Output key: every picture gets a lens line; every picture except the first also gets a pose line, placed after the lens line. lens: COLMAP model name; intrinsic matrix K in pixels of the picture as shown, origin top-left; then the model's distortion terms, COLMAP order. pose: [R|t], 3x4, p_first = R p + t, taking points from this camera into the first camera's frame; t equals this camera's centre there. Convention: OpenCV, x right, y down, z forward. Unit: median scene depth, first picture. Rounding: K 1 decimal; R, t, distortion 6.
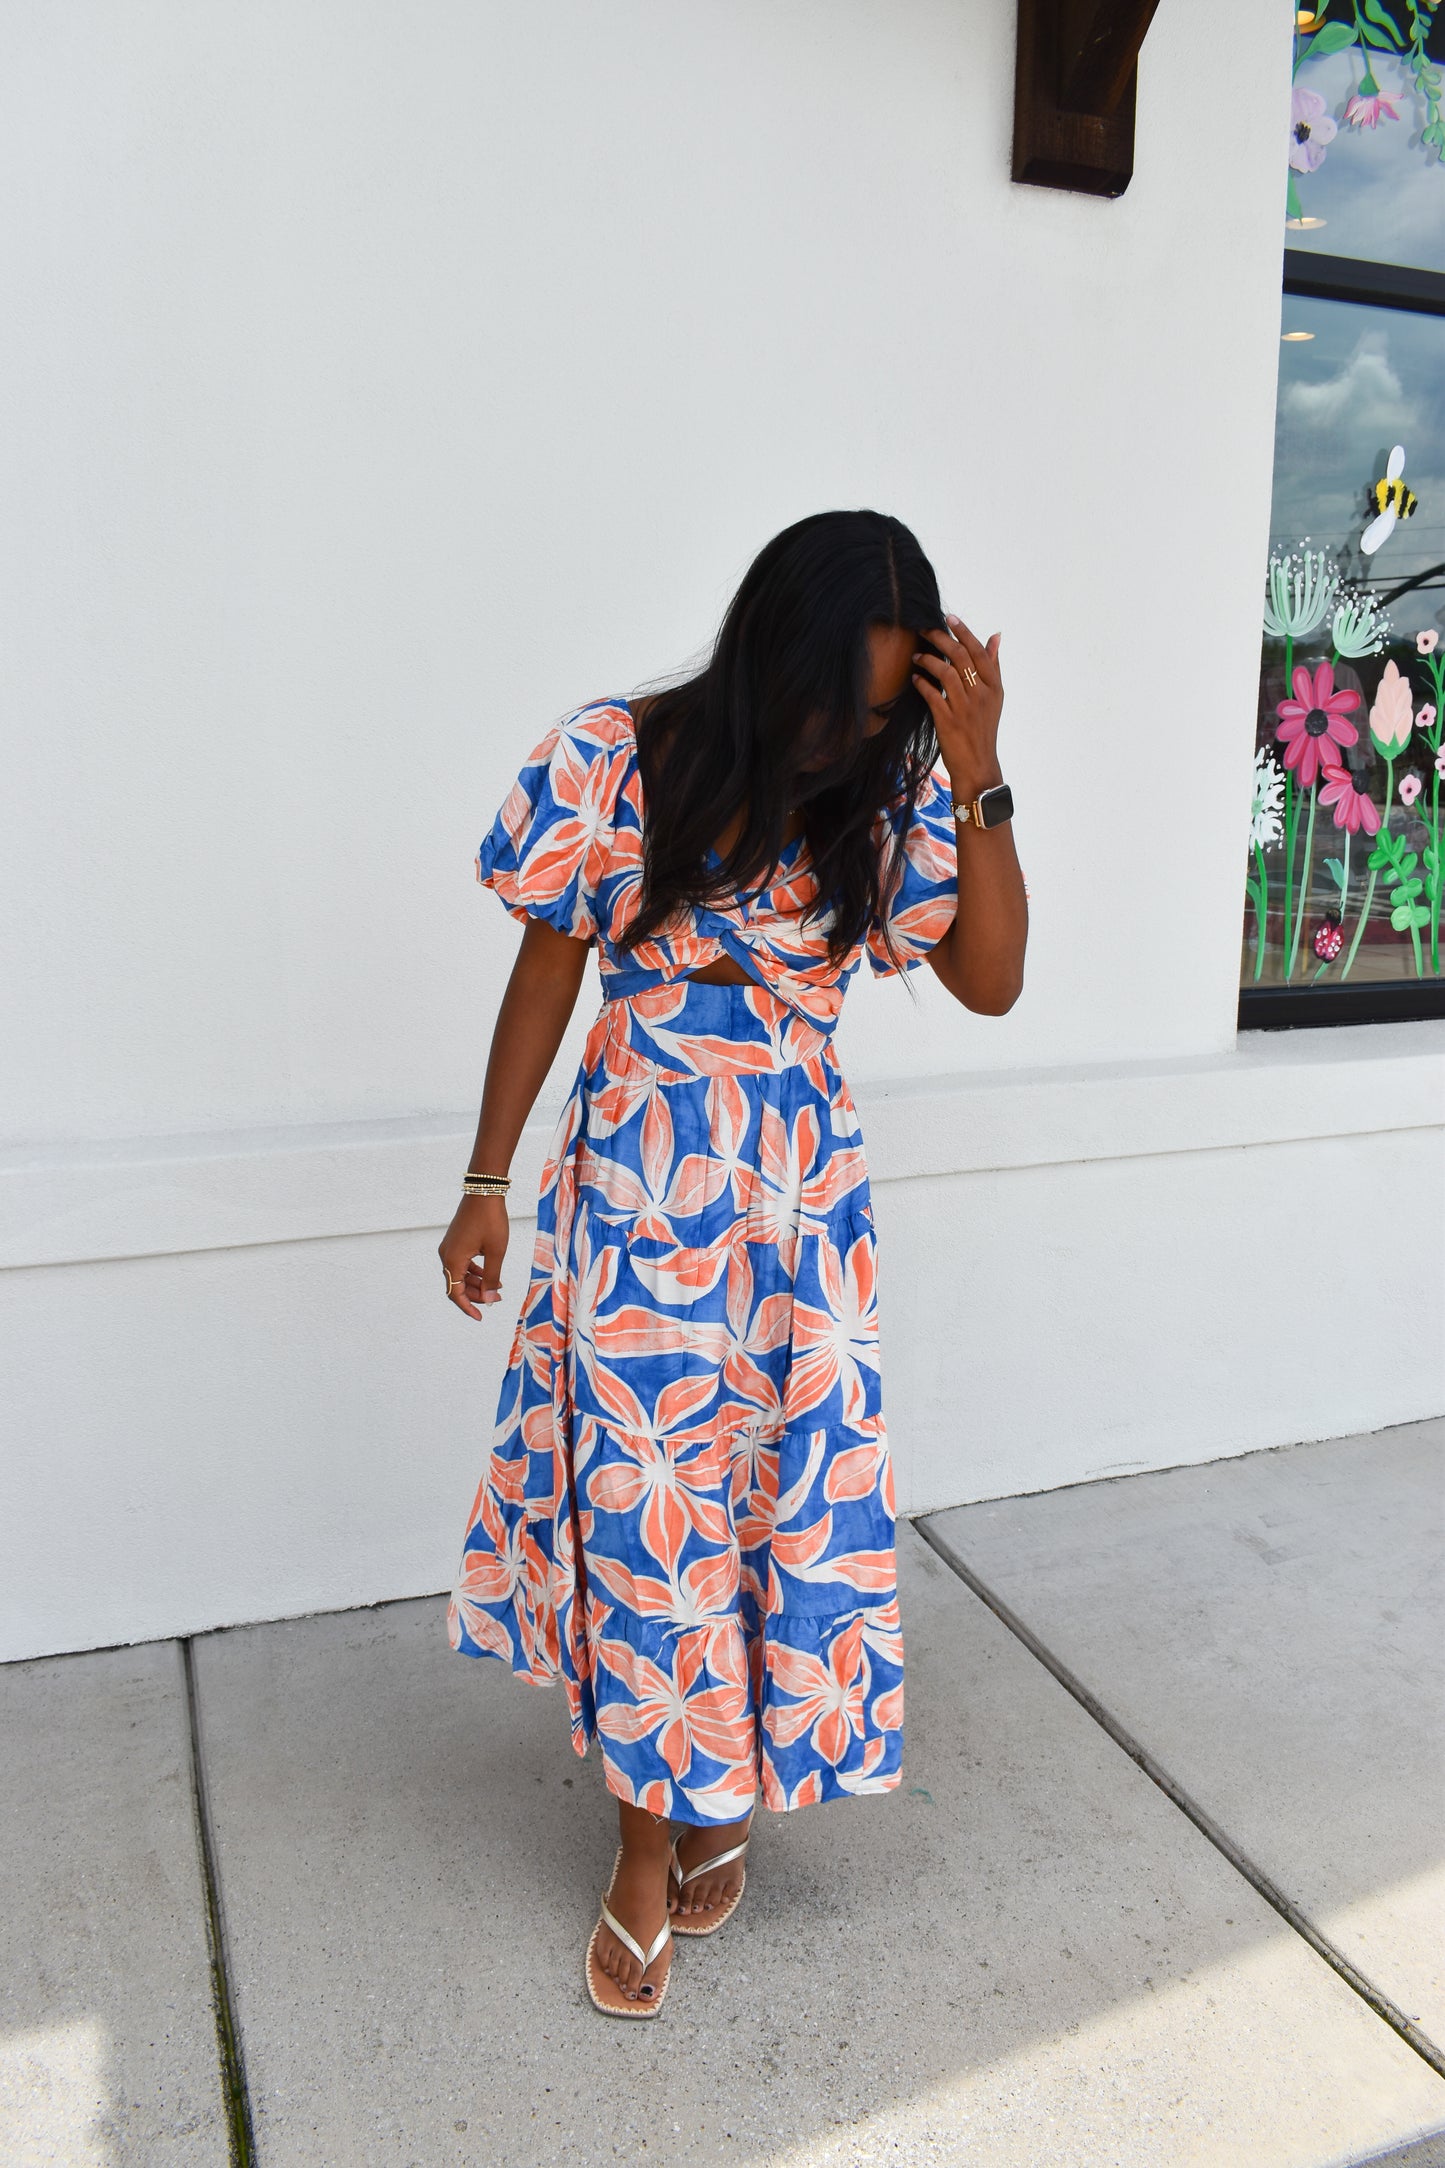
lens RADIAL K [[1694.5, 0, 728.8], [0, 1694.5, 1091.6], [0, 0, 1]] dist [-0.099896, 0.019586]
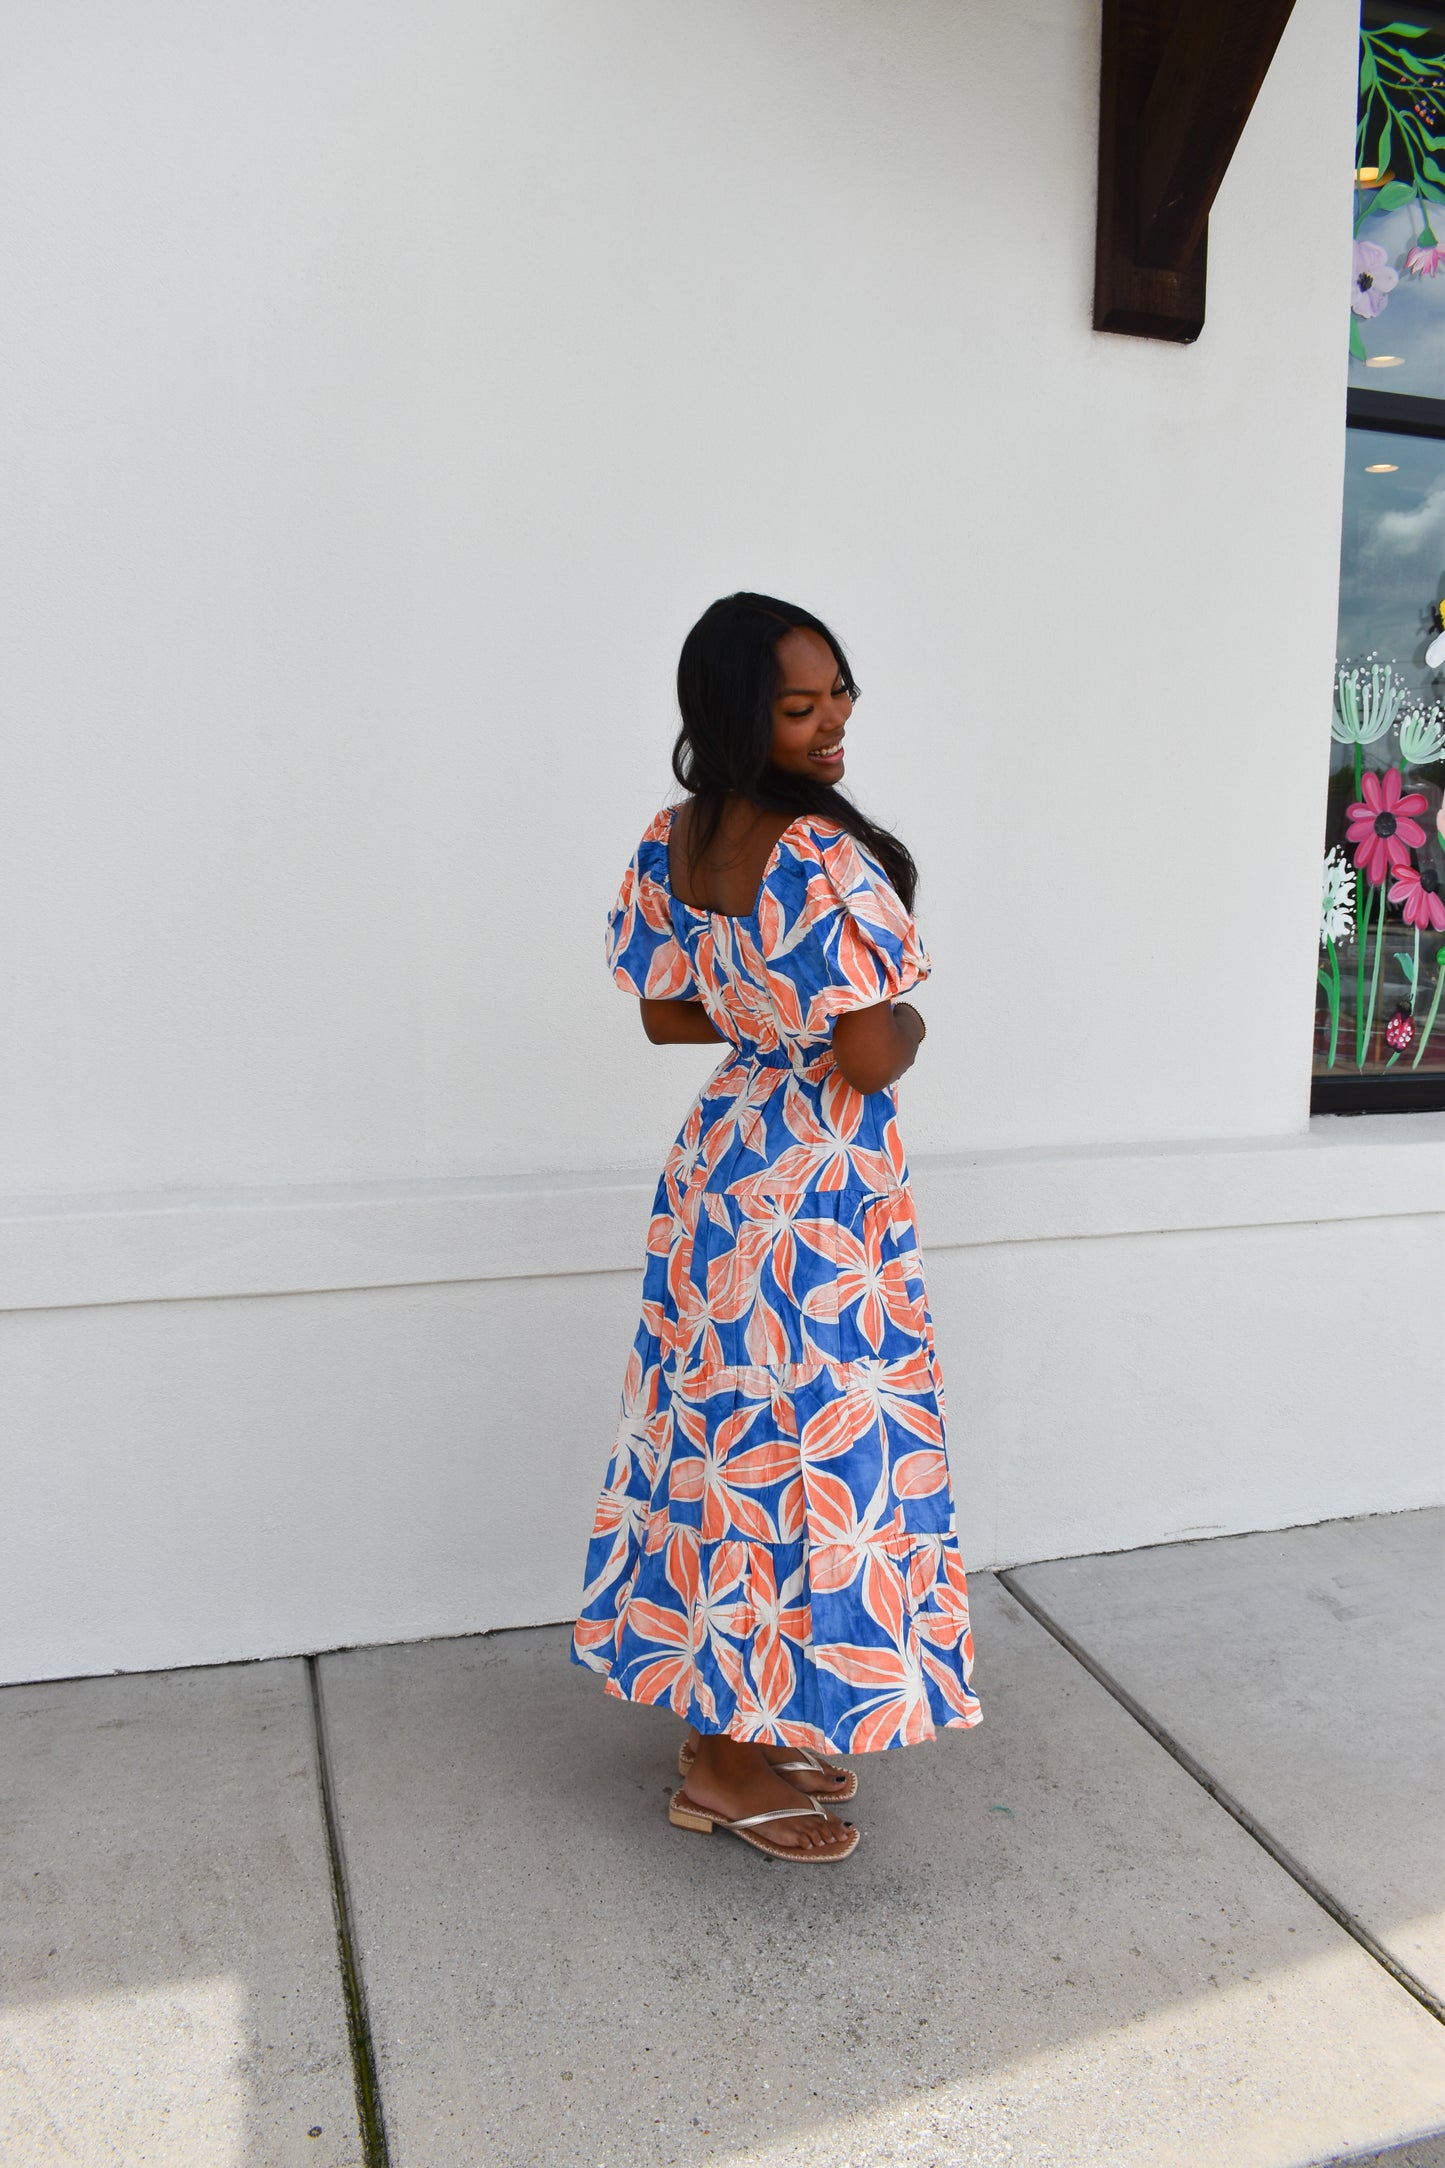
lens RADIAL K [[1694.5, 0, 731.7], [0, 1694.5, 1096.3], [0, 0, 1]] dist [-0.099896, 0.019586]
pose [[0.998446, 0.012641, -0.054272, -0.003059], [-0.016415, 0.997436, -0.069660, 0.040702], [0.053253, 0.070442, 0.996093, -0.083330]]
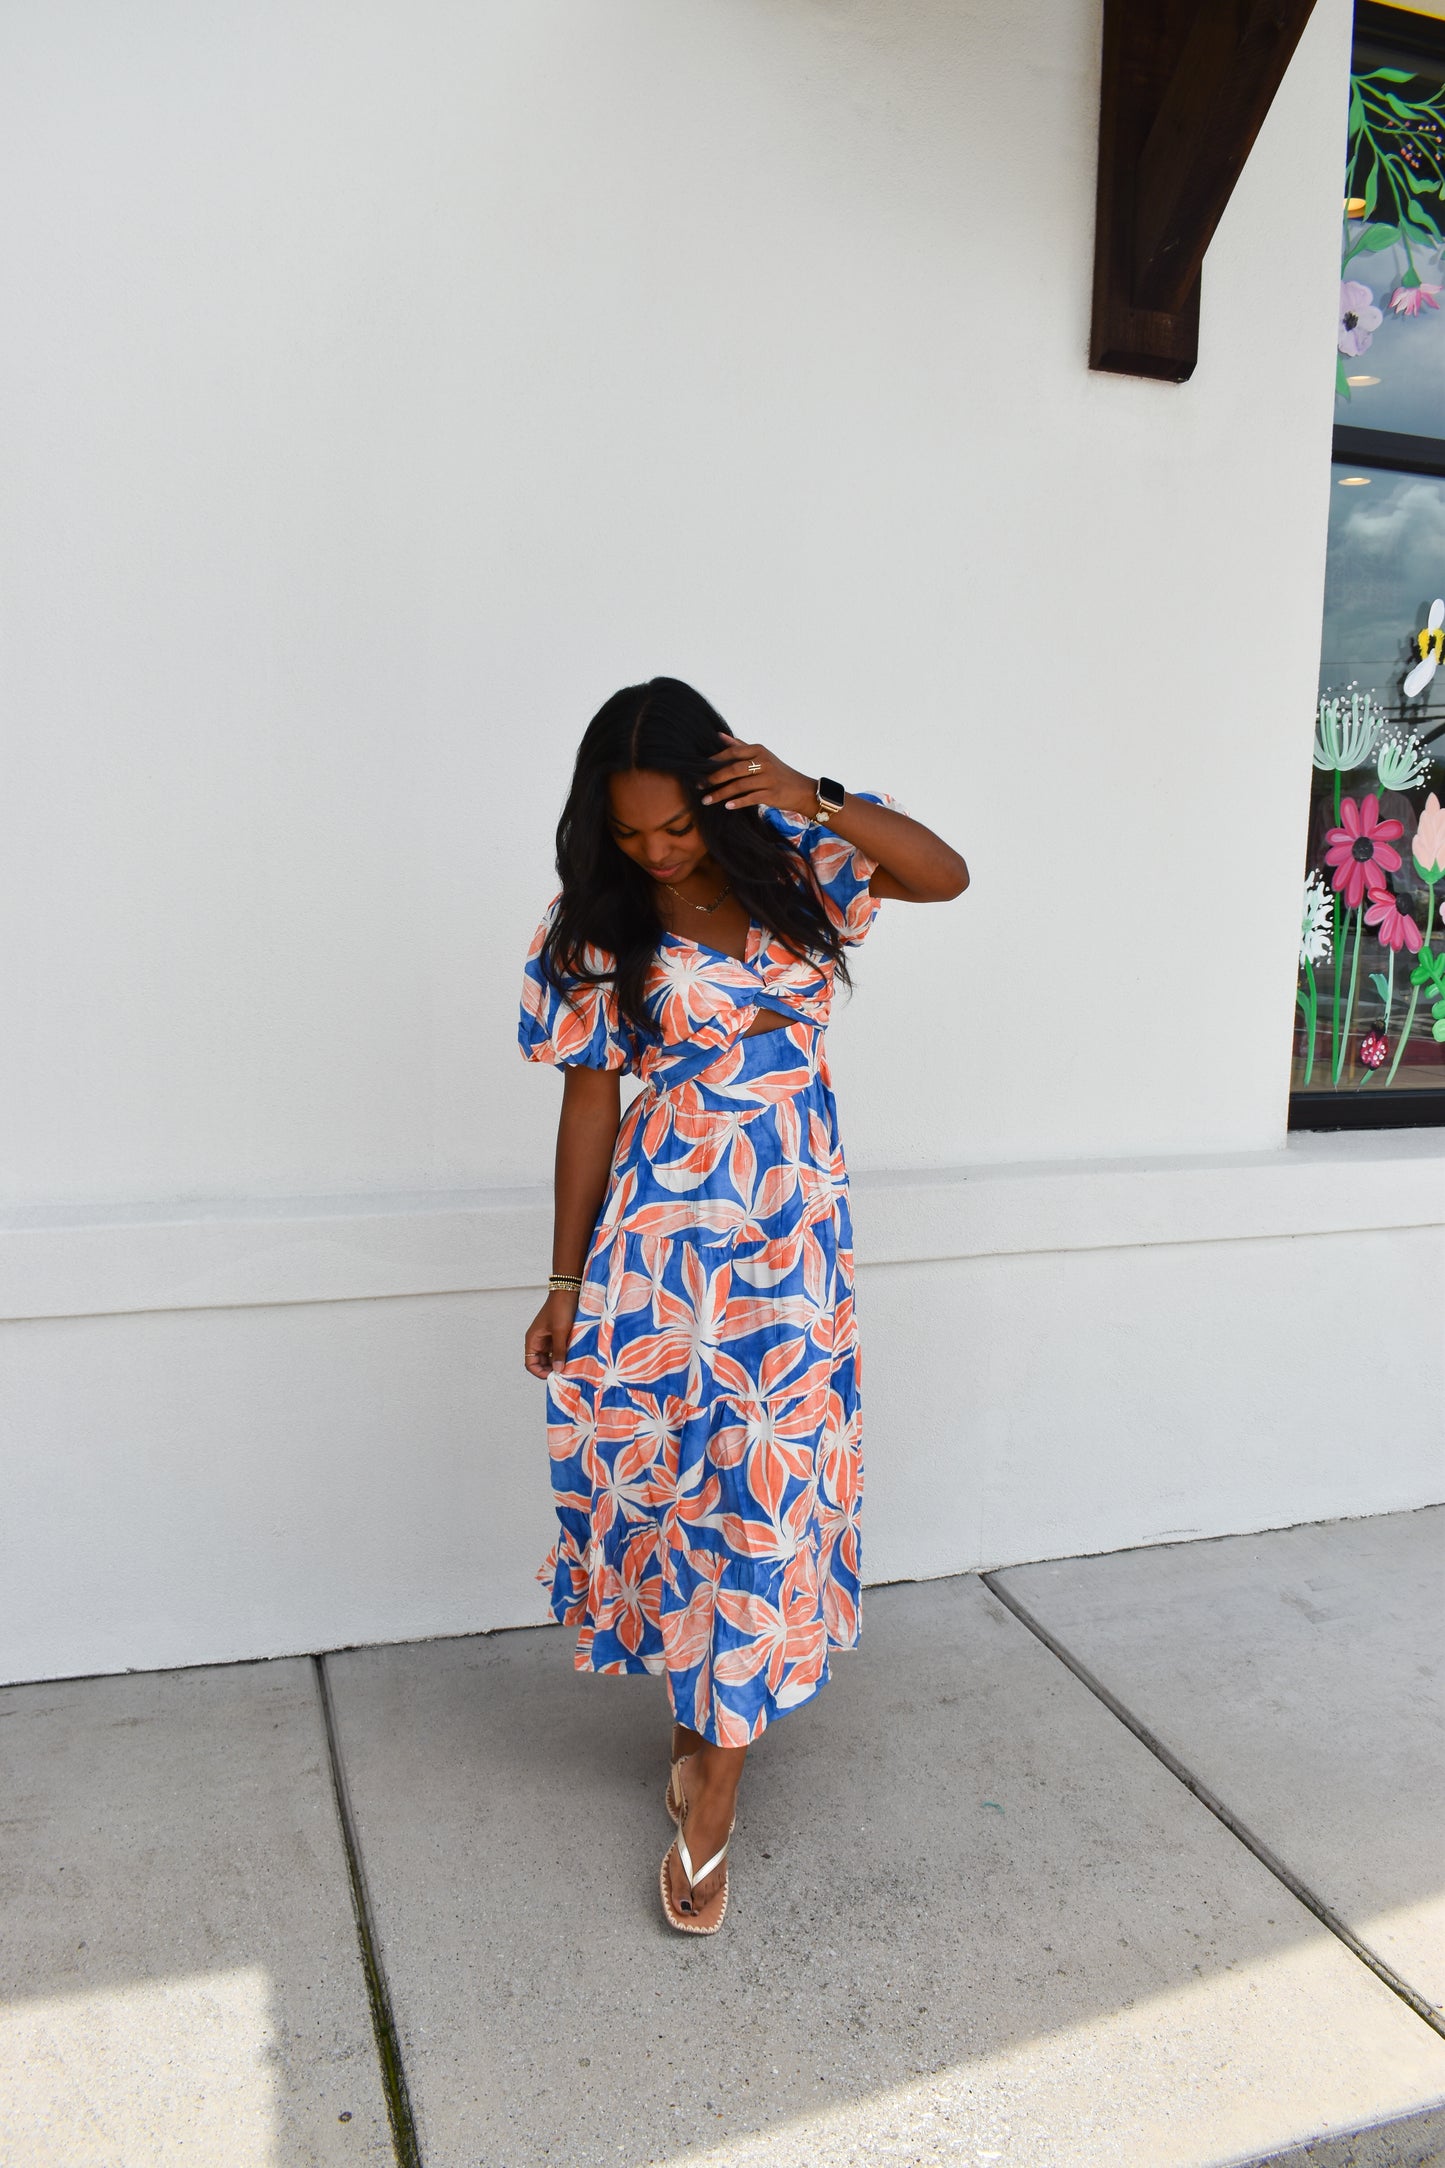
lens RADIAL K [[1694.5, 0, 726.3], [0, 1694.5, 1094.3], [0, 0, 1]] dist [-0.099896, 0.019586]
pose [[0.999143, 0.021628, -0.035302, -0.027461], [-0.023871, 0.997639, -0.064389, 0.024149], [0.033826, 0.065177, 0.997300, -0.118352]]
